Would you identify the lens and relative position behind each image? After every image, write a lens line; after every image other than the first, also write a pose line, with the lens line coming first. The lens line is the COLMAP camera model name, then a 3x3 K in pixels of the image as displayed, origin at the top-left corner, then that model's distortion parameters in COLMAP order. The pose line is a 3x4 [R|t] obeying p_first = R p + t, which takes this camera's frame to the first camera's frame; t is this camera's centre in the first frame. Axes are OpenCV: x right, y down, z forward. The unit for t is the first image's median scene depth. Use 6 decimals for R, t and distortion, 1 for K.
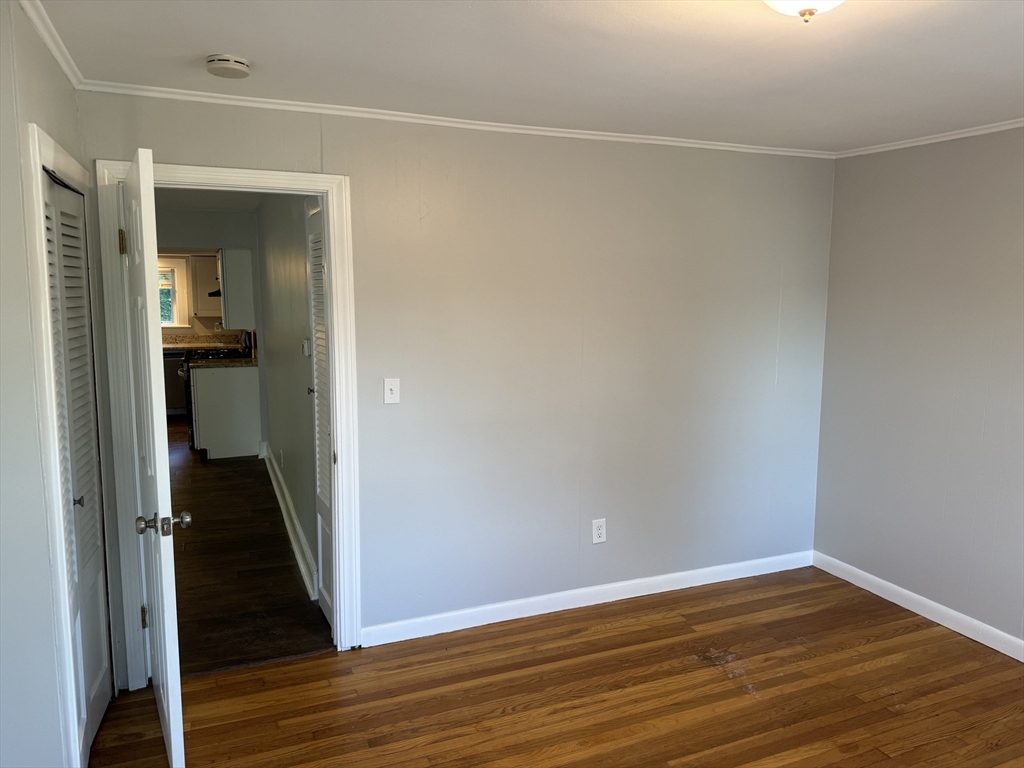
lens RADIAL K [[719.1, 0, 508.2], [0, 719.1, 377.8], [0, 0, 1]] dist [0.065668, -0.061715]
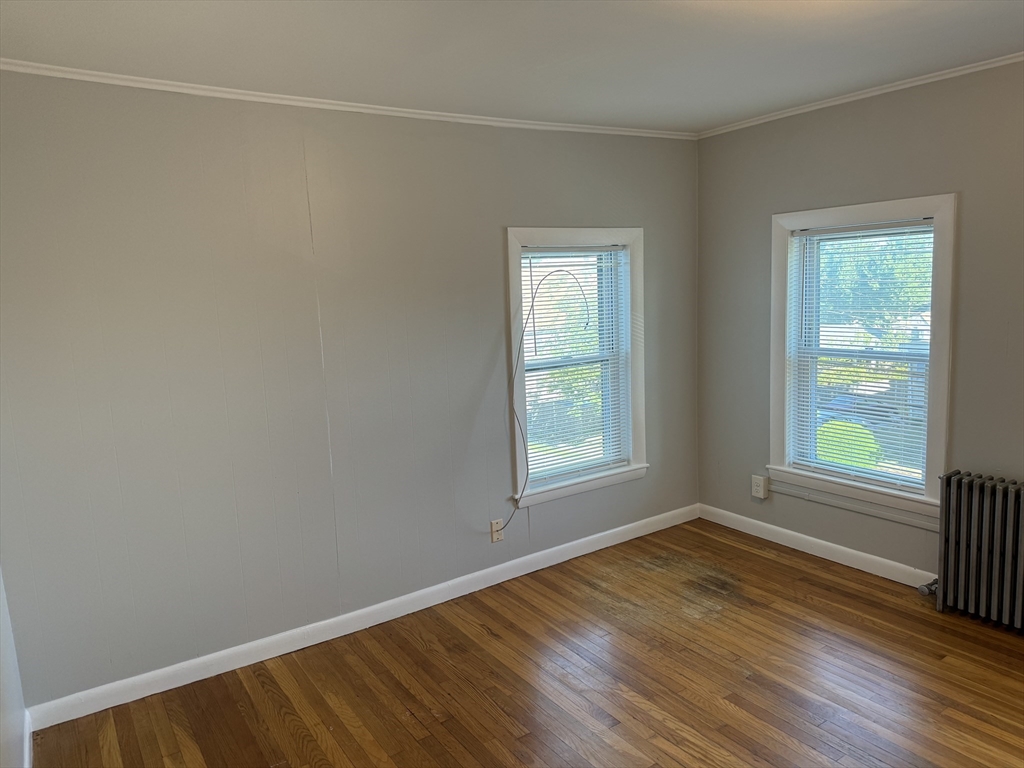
lens RADIAL K [[719.1, 0, 533.5], [0, 719.1, 384.1], [0, 0, 1]] dist [0.065668, -0.061715]
pose [[-0.225463, -0.127539, 0.965867, -0.304581], [0.141261, 0.976638, 0.161936, -0.087224], [-0.963956, 0.172950, -0.202180, 0.886525]]
